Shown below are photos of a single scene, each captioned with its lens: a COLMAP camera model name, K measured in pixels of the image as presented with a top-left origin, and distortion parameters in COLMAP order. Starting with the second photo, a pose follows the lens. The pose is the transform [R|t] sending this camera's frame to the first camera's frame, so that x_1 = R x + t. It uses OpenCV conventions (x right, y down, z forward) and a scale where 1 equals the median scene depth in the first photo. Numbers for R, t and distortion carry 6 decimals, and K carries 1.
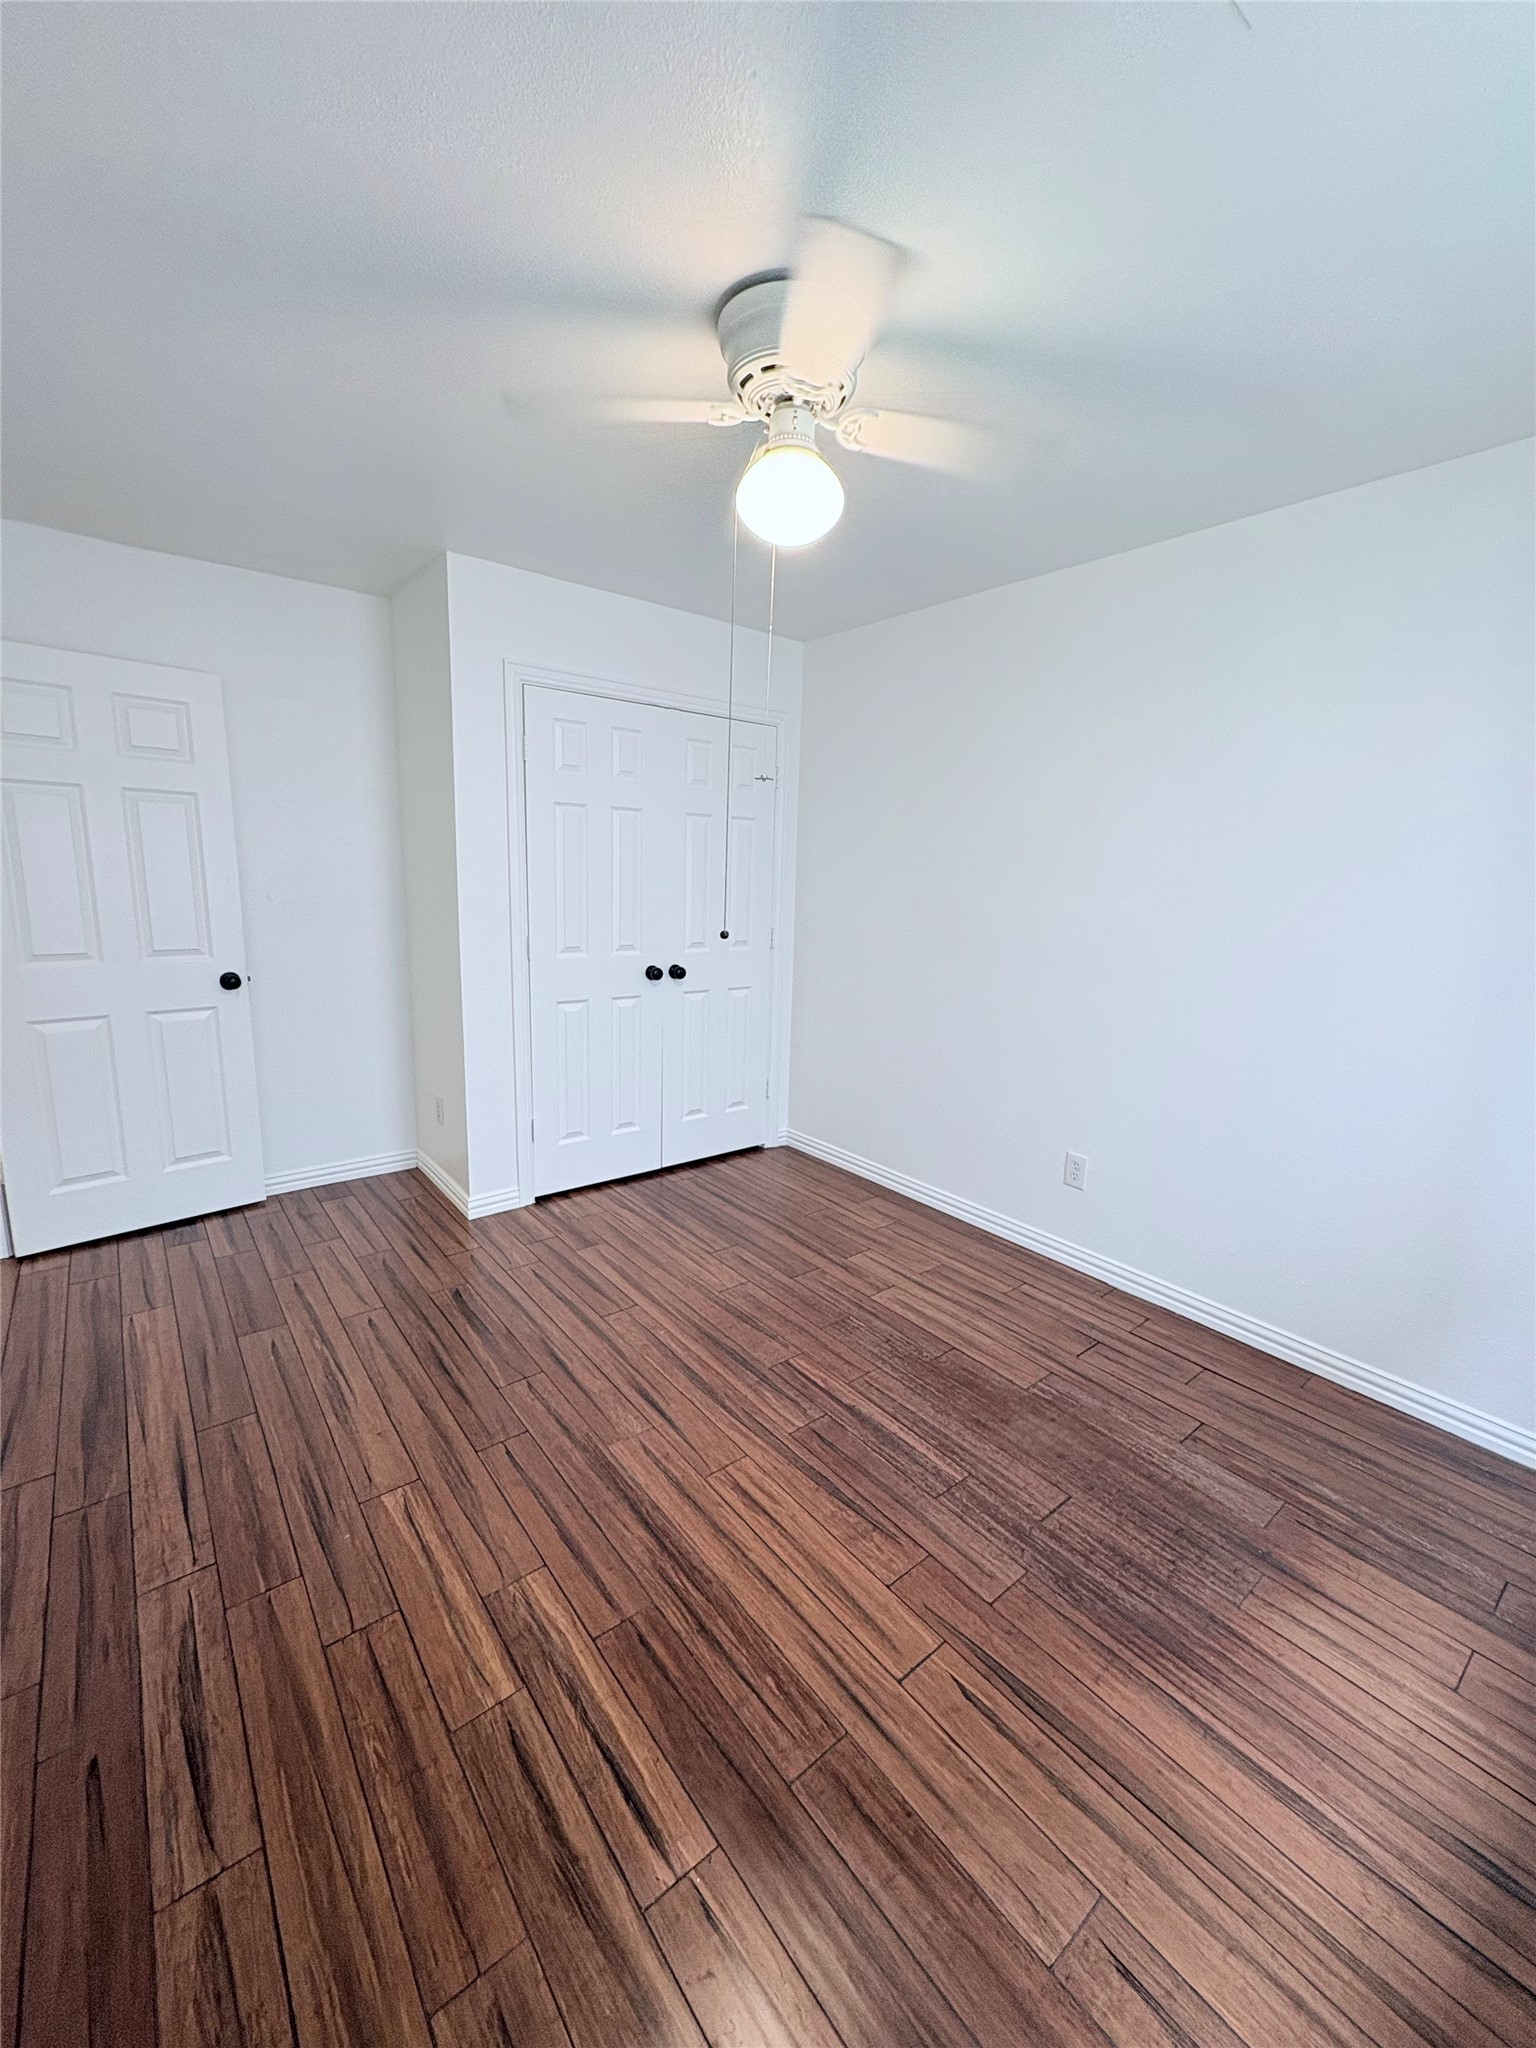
lens RADIAL K [[820.0, 0, 767.4], [0, 820.0, 1021.4], [0, 0, 1]] dist [0.000708, 0.000082]
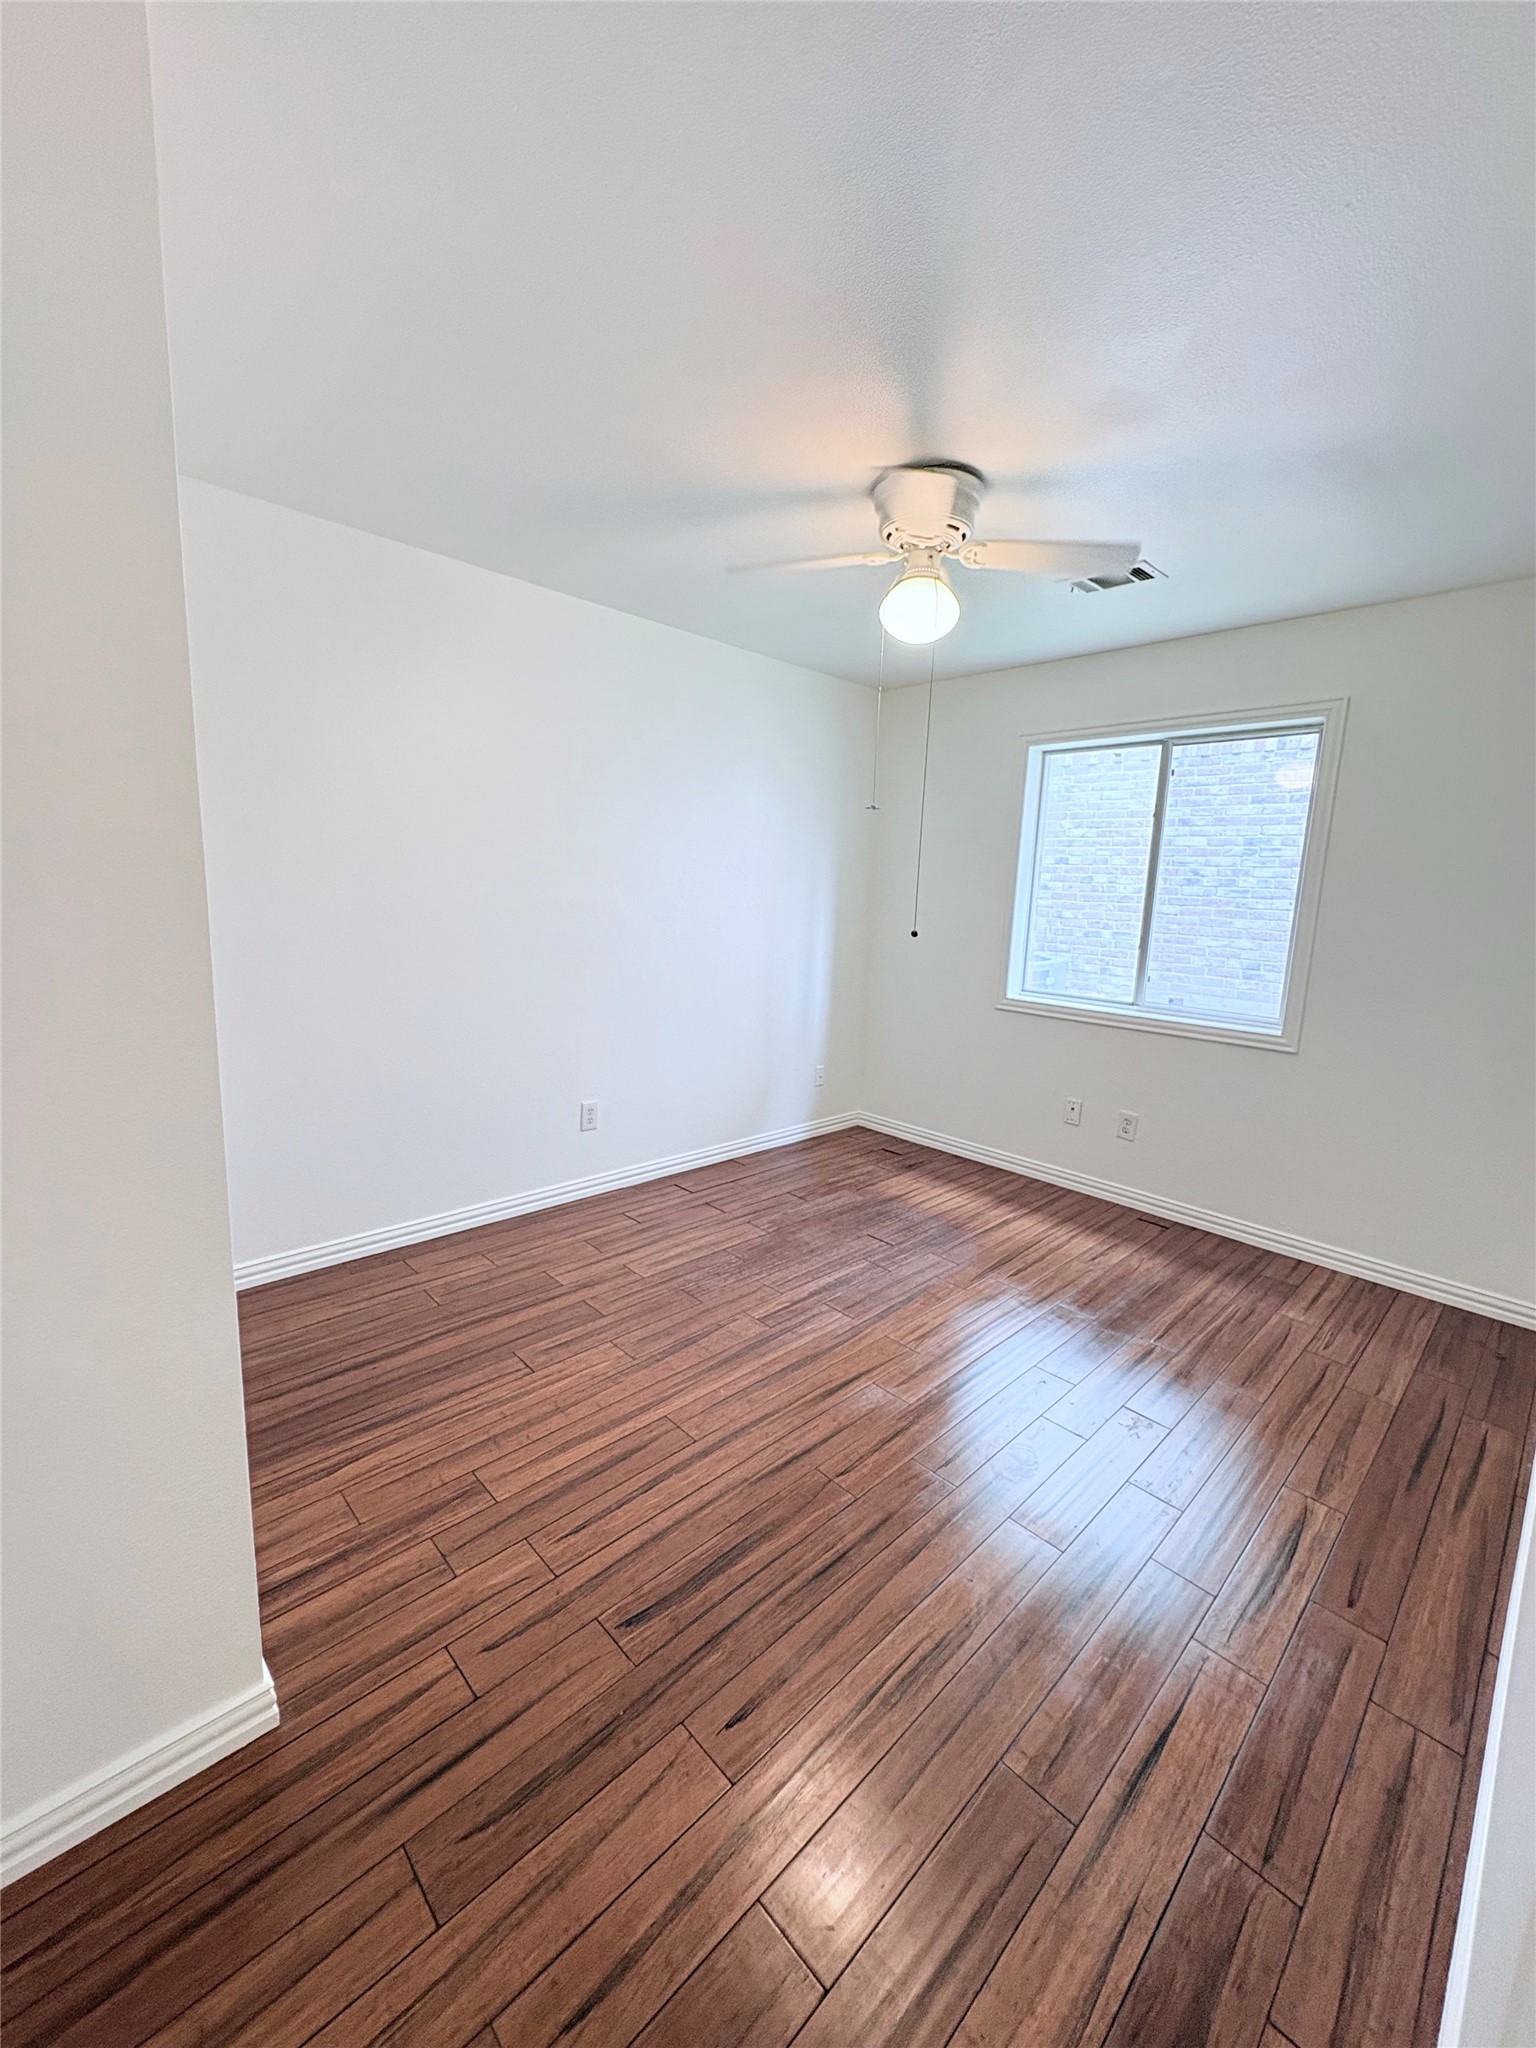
lens RADIAL K [[820.0, 0, 767.4], [0, 820.0, 1021.4], [0, 0, 1]] dist [0.000708, 0.000082]
pose [[-0.090522, -0.199151, 0.975779, -0.910654], [0.140894, 0.967386, 0.210508, -0.192052], [-0.985878, 0.156537, -0.059511, 0.922416]]
